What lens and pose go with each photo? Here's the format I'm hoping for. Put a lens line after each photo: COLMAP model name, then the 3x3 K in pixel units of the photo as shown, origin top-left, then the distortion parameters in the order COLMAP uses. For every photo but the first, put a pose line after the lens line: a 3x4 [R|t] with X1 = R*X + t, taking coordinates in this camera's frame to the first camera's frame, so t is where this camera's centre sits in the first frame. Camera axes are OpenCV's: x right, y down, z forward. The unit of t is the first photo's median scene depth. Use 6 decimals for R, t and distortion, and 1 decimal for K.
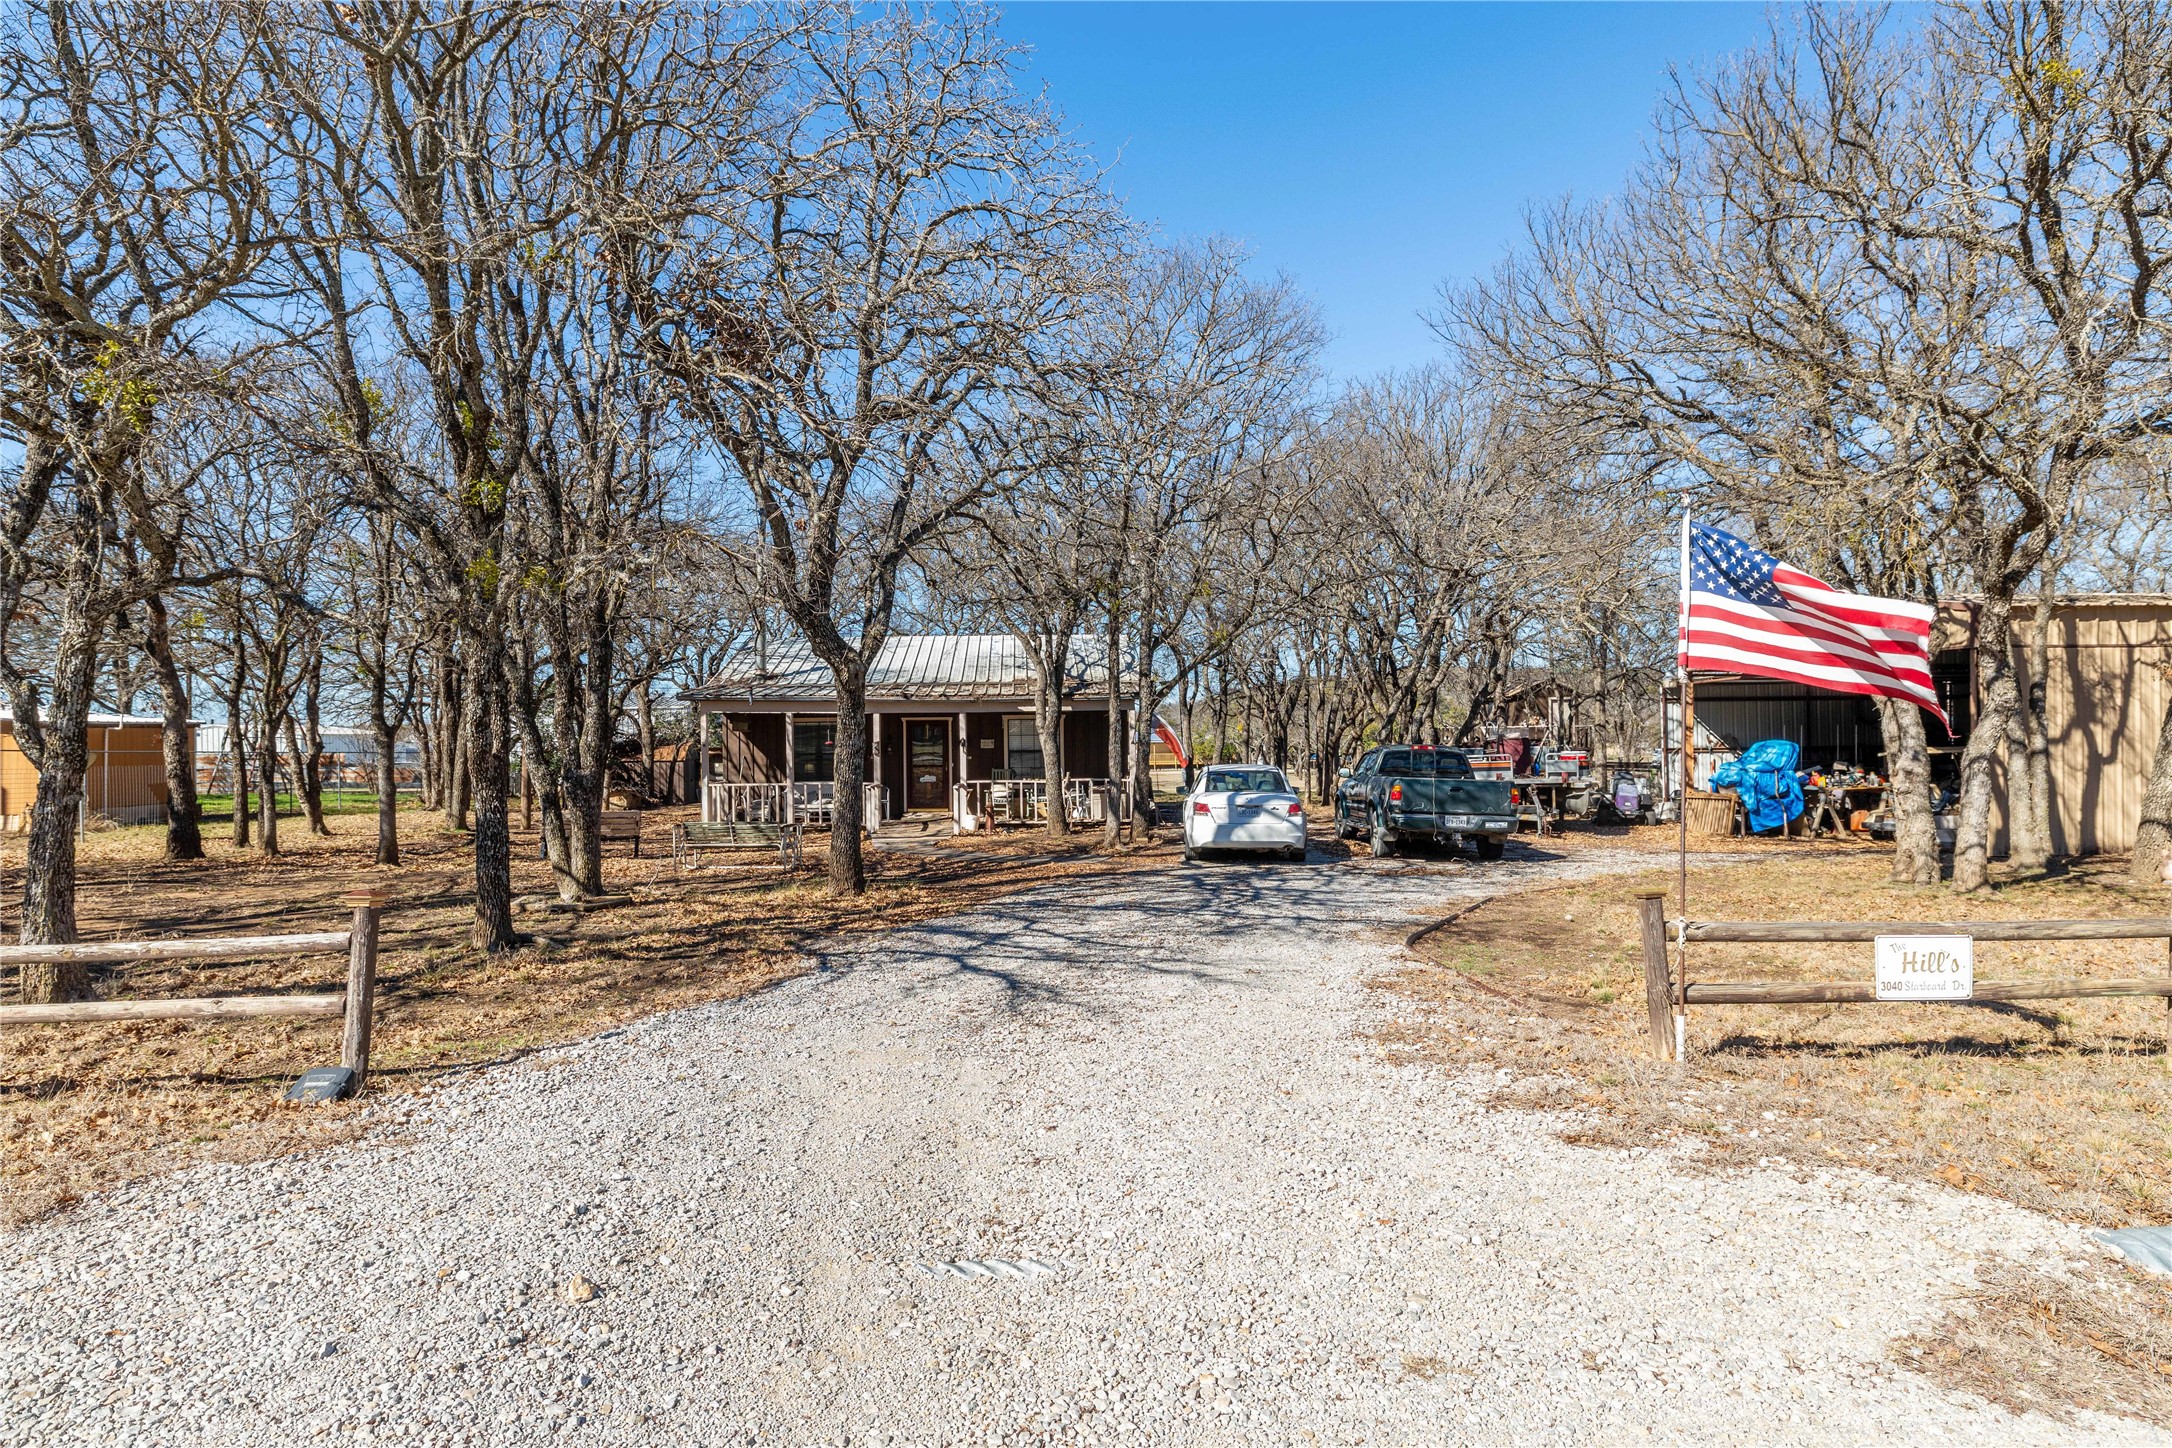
lens RADIAL K [[1109.2, 0, 1088.5], [0, 1109.2, 726.1], [0, 0, 1]] dist [-0.001149, -0.000120]
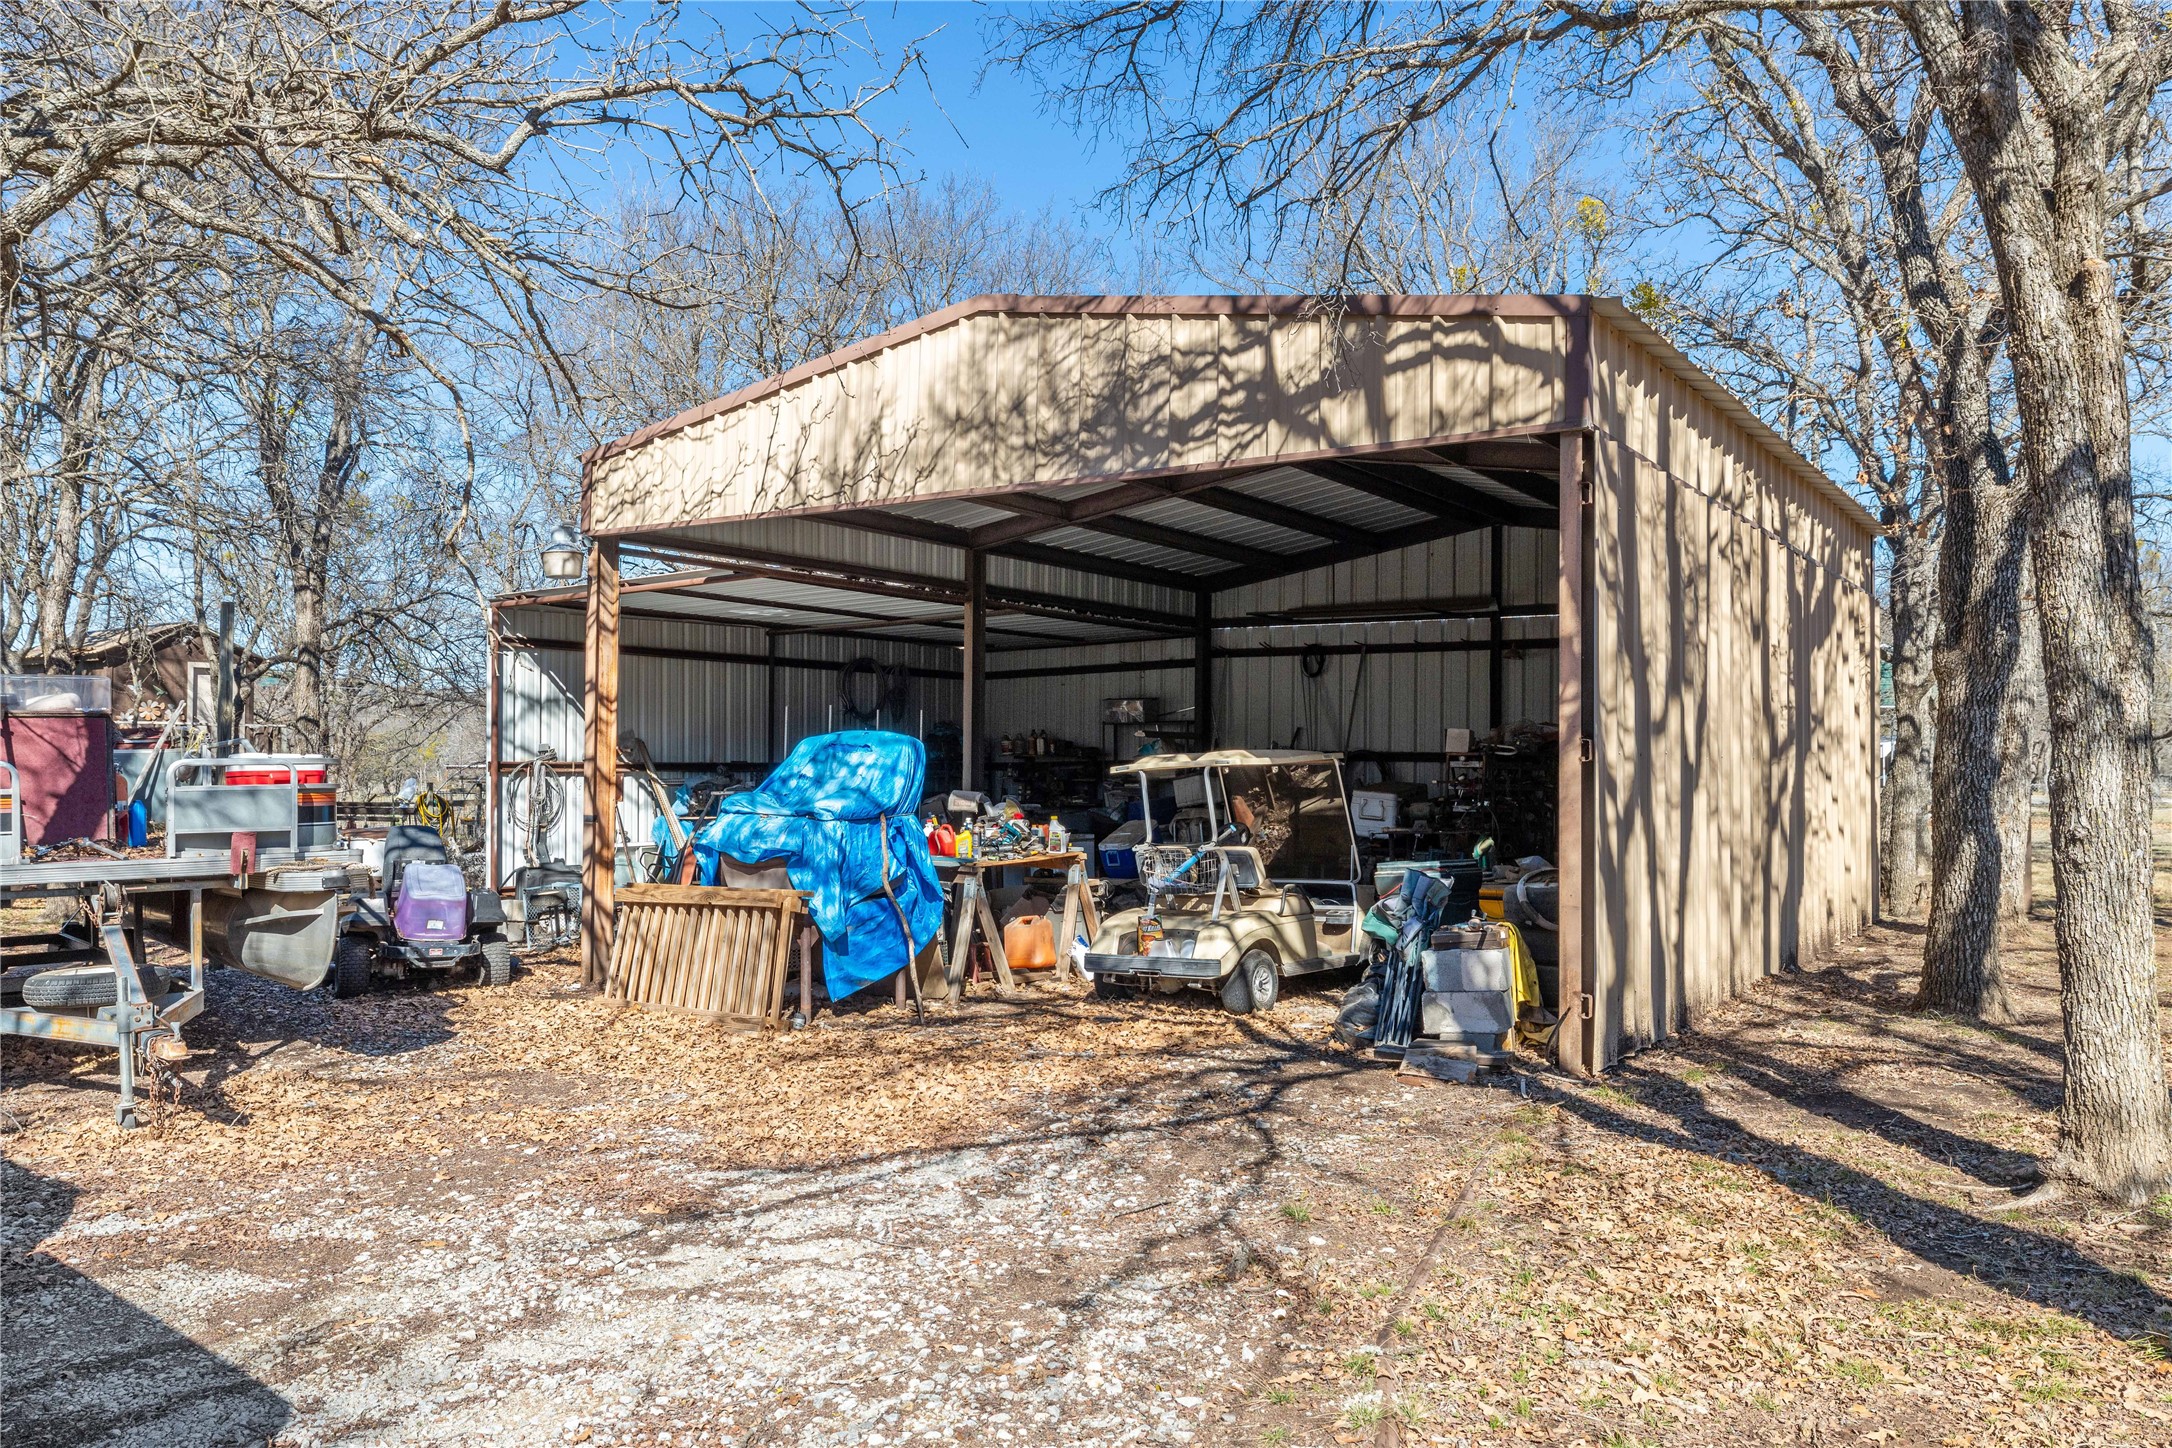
lens RADIAL K [[1603.4, 0, 1091.6], [0, 1603.4, 734.3], [0, 0, 1]] dist [-0.002288, -0.000999]
pose [[0.616164, 0.026746, 0.787164, 0.255837], [-0.018142, 0.999640, -0.019765, 0.022215], [-0.787409, -0.002103, 0.616427, 0.612603]]
